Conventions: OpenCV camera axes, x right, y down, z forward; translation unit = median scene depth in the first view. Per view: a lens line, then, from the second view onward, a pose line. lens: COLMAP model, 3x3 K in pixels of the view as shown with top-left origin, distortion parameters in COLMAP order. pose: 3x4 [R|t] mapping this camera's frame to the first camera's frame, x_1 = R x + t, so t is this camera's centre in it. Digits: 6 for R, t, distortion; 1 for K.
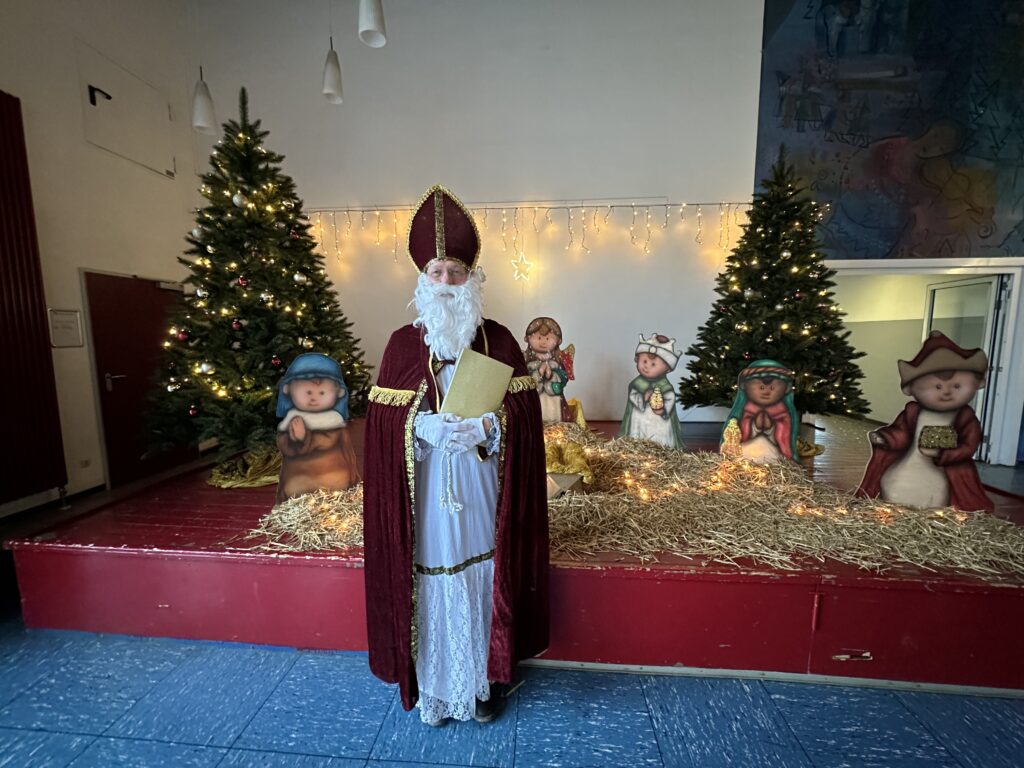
lens RADIAL K [[407.3, 0, 509.1], [0, 407.3, 386.3], [0, 0, 1]] dist [-0.002253, 0.000004]
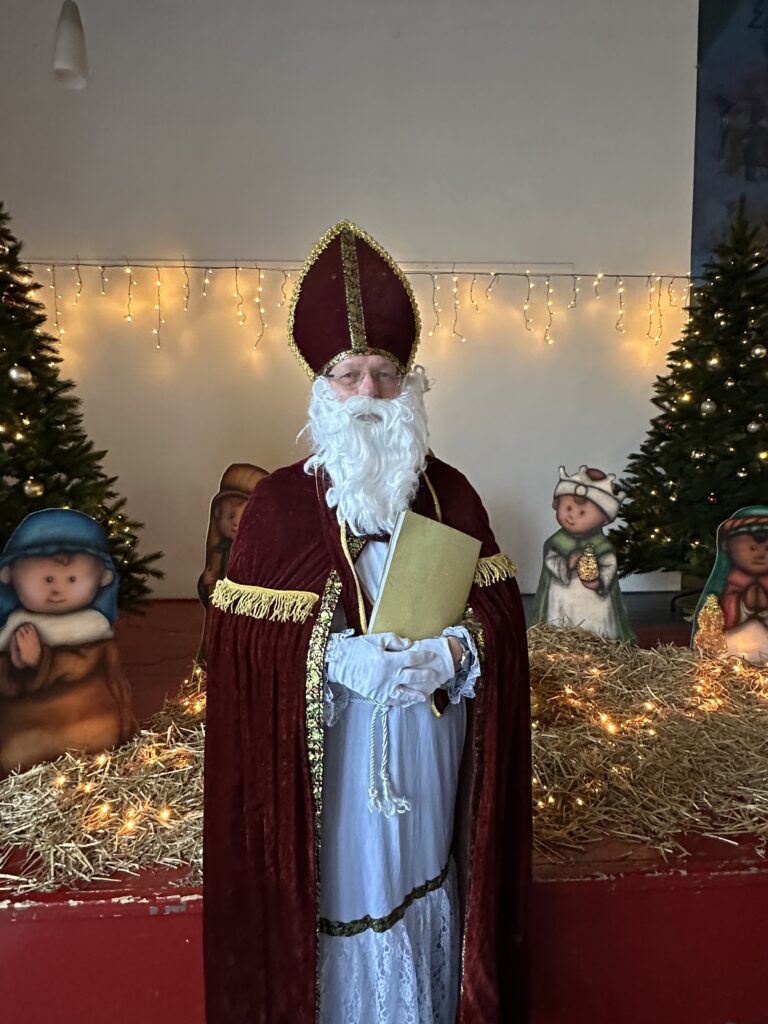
lens RADIAL K [[611.2, 0, 387.5], [0, 611.2, 510.8], [0, 0, 1]] dist [-0.000029, 0.000724]
pose [[0.991083, -0.013419, 0.132571, -0.136272], [0.018987, 0.998986, -0.040826, -0.034792], [-0.131889, 0.042979, 0.990332, 0.099872]]
